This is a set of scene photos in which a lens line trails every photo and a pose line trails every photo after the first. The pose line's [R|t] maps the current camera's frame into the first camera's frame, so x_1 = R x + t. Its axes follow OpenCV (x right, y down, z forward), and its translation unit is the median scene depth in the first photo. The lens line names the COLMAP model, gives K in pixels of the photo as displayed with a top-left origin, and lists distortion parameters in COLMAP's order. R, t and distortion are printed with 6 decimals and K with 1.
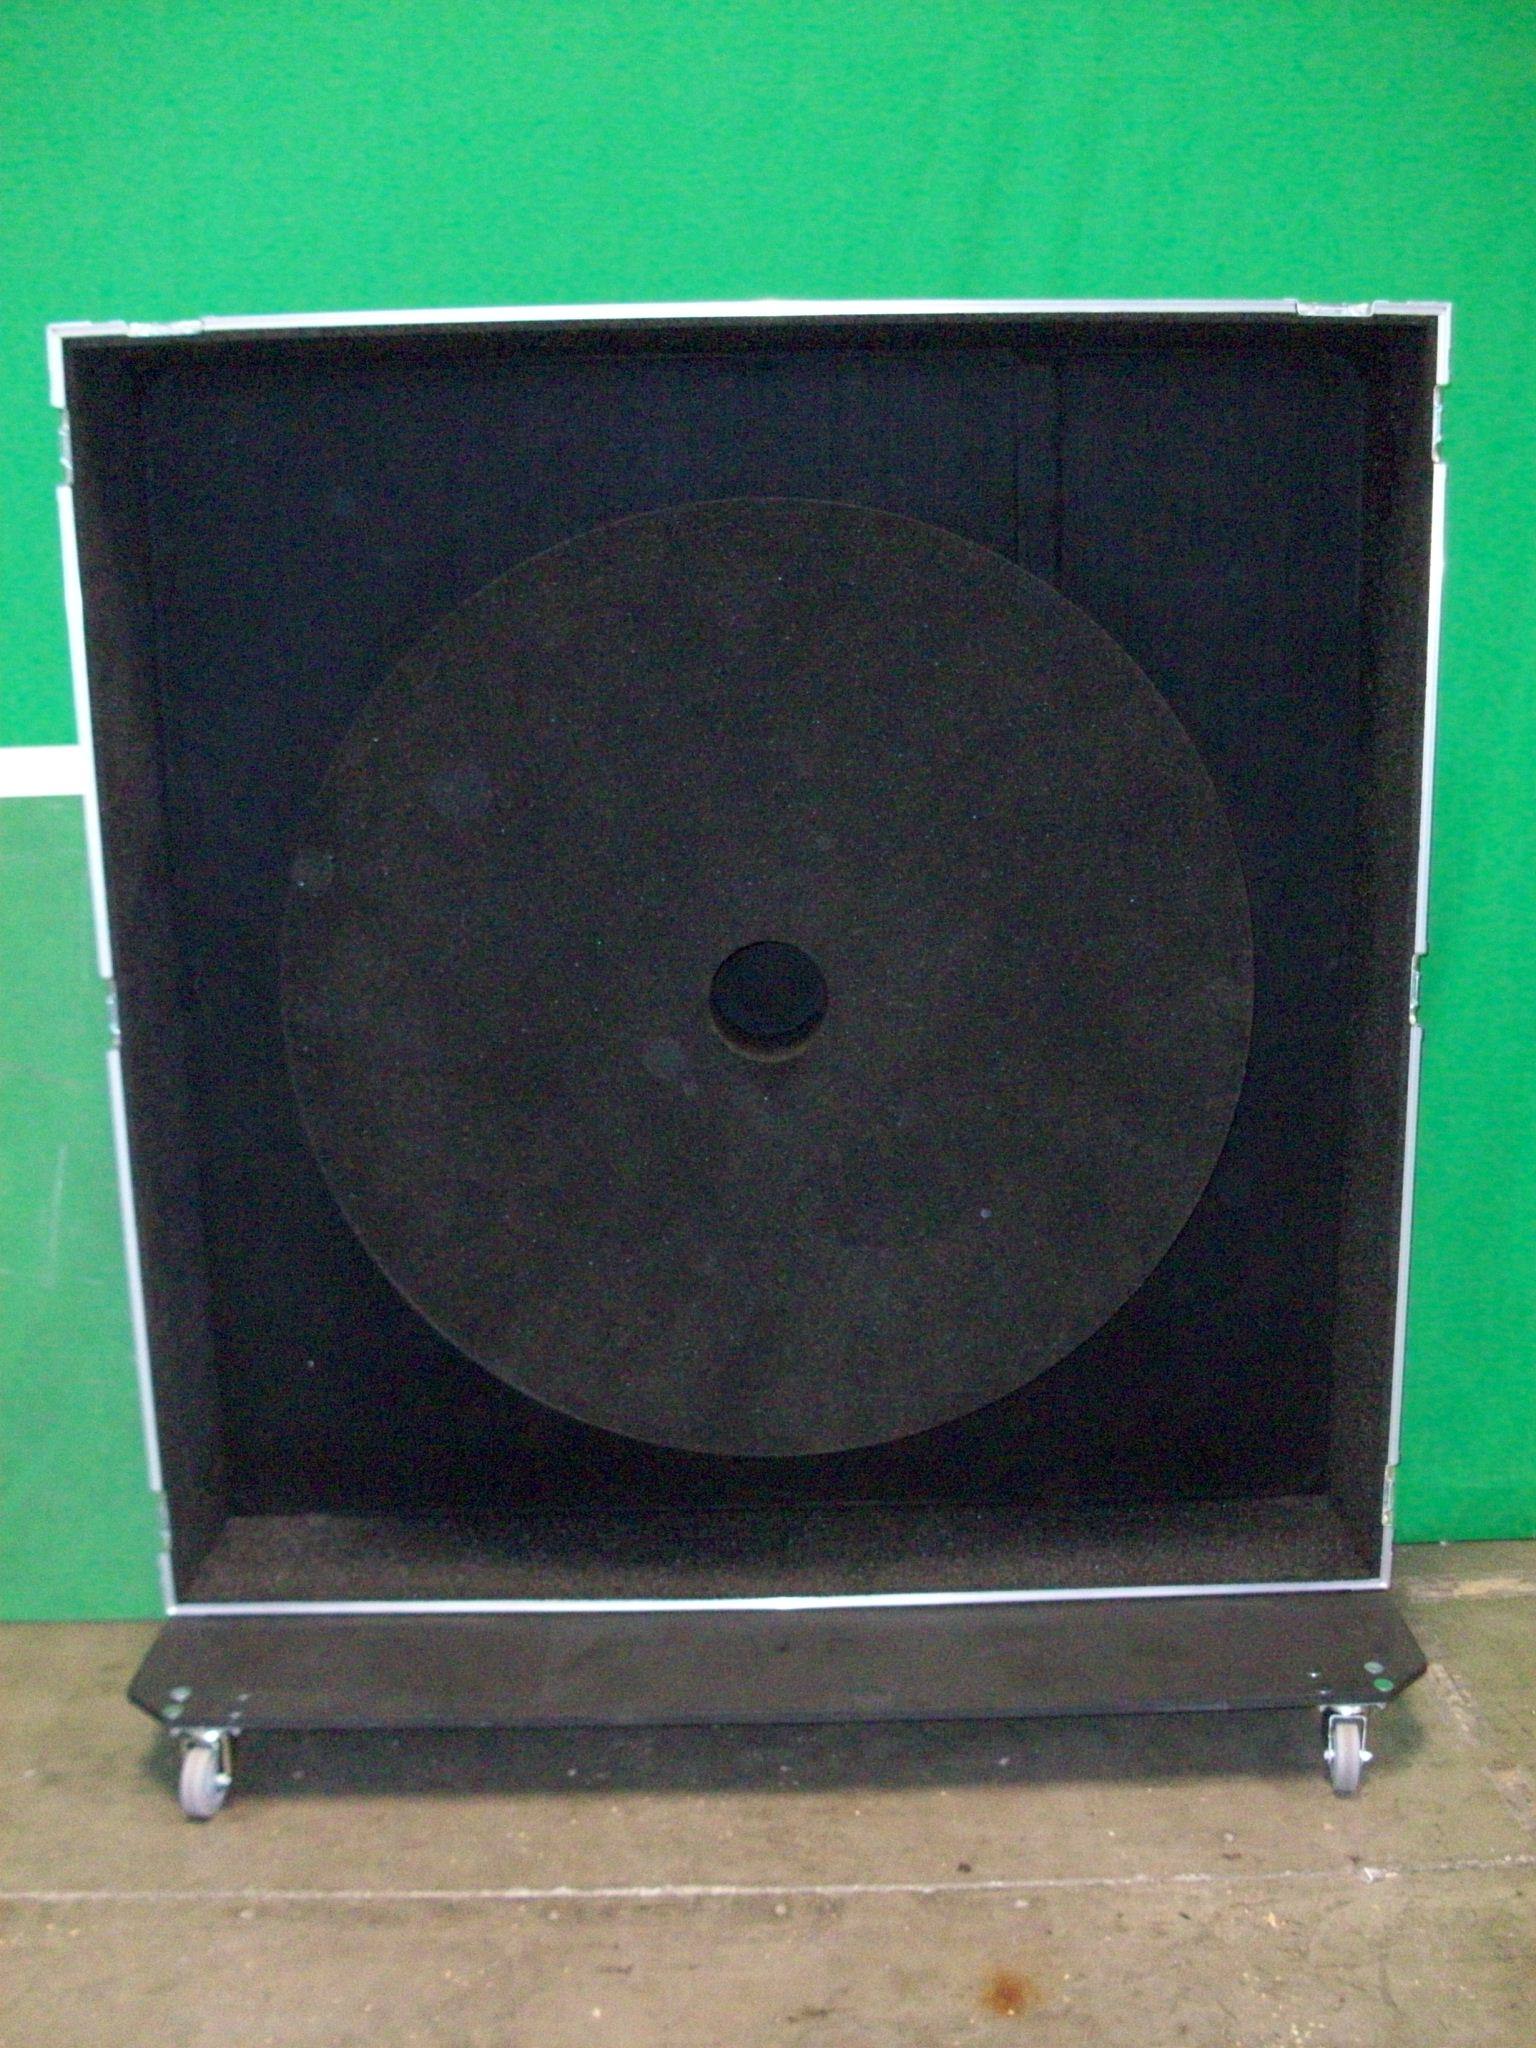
lens RADIAL K [[2040.2, 0, 826.4], [0, 2040.2, 1072.3], [0, 0, 1]] dist [-0.066225, 0.000000]
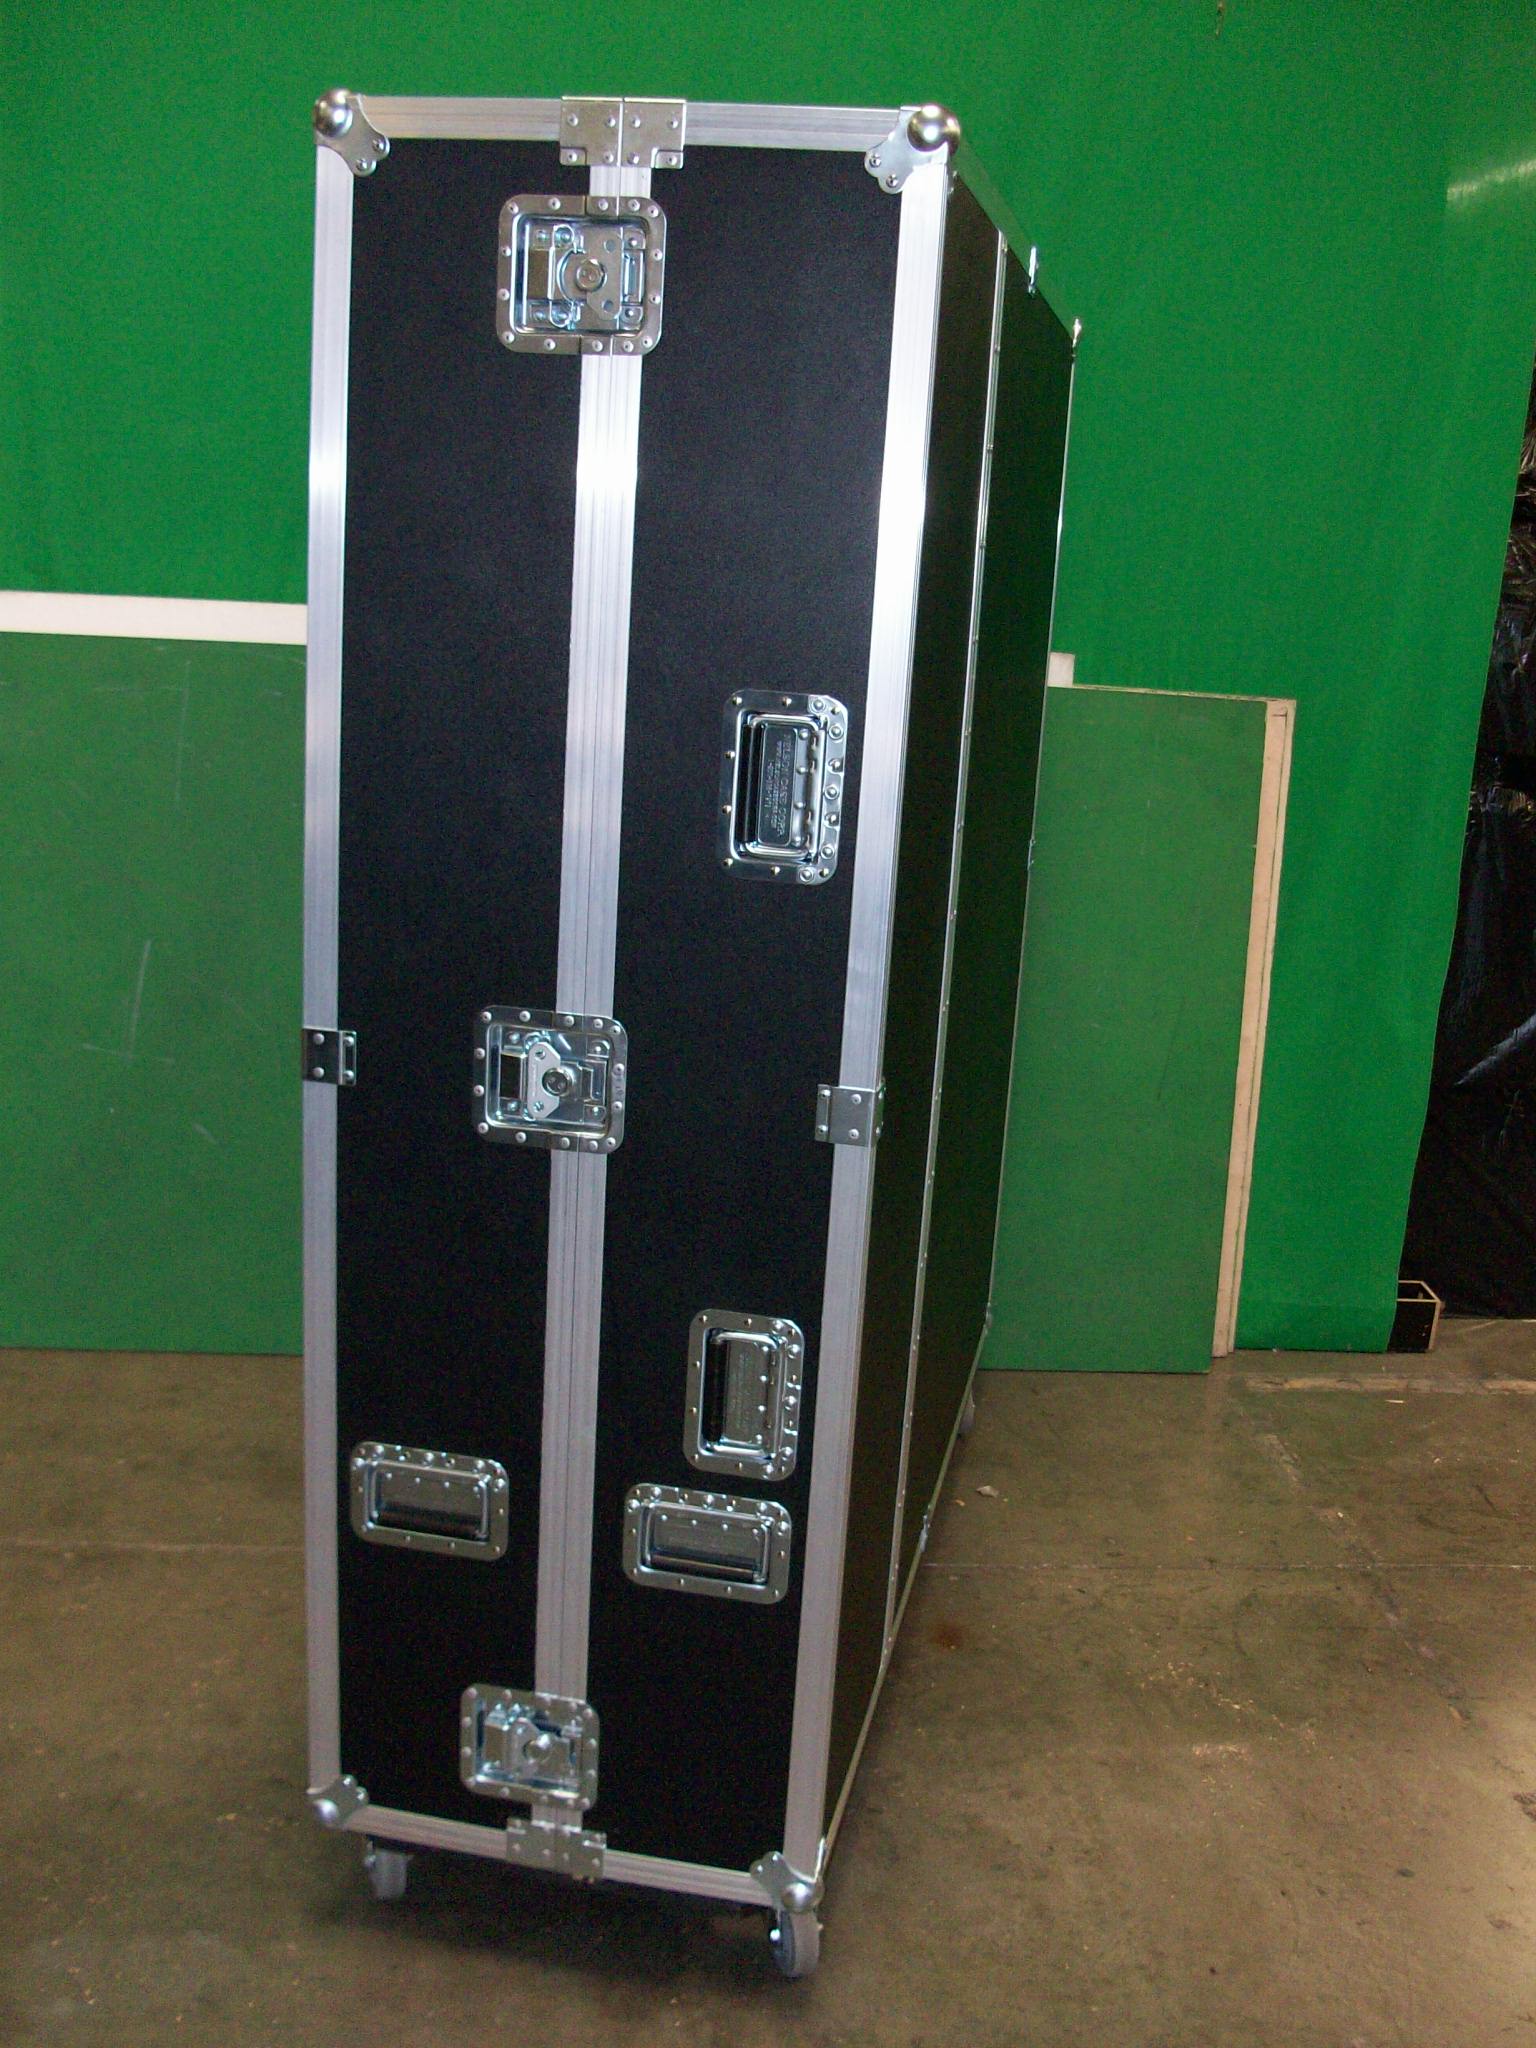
lens RADIAL K [[2040.2, 0, 772.5], [0, 2040.2, 1038.7], [0, 0, 1]] dist [-0.066225, 0.000000]
pose [[0.995008, 0.064554, 0.076101, -0.134582], [-0.066595, 0.997477, 0.024595, 0.048154], [-0.074321, -0.029541, 0.996797, -0.252963]]
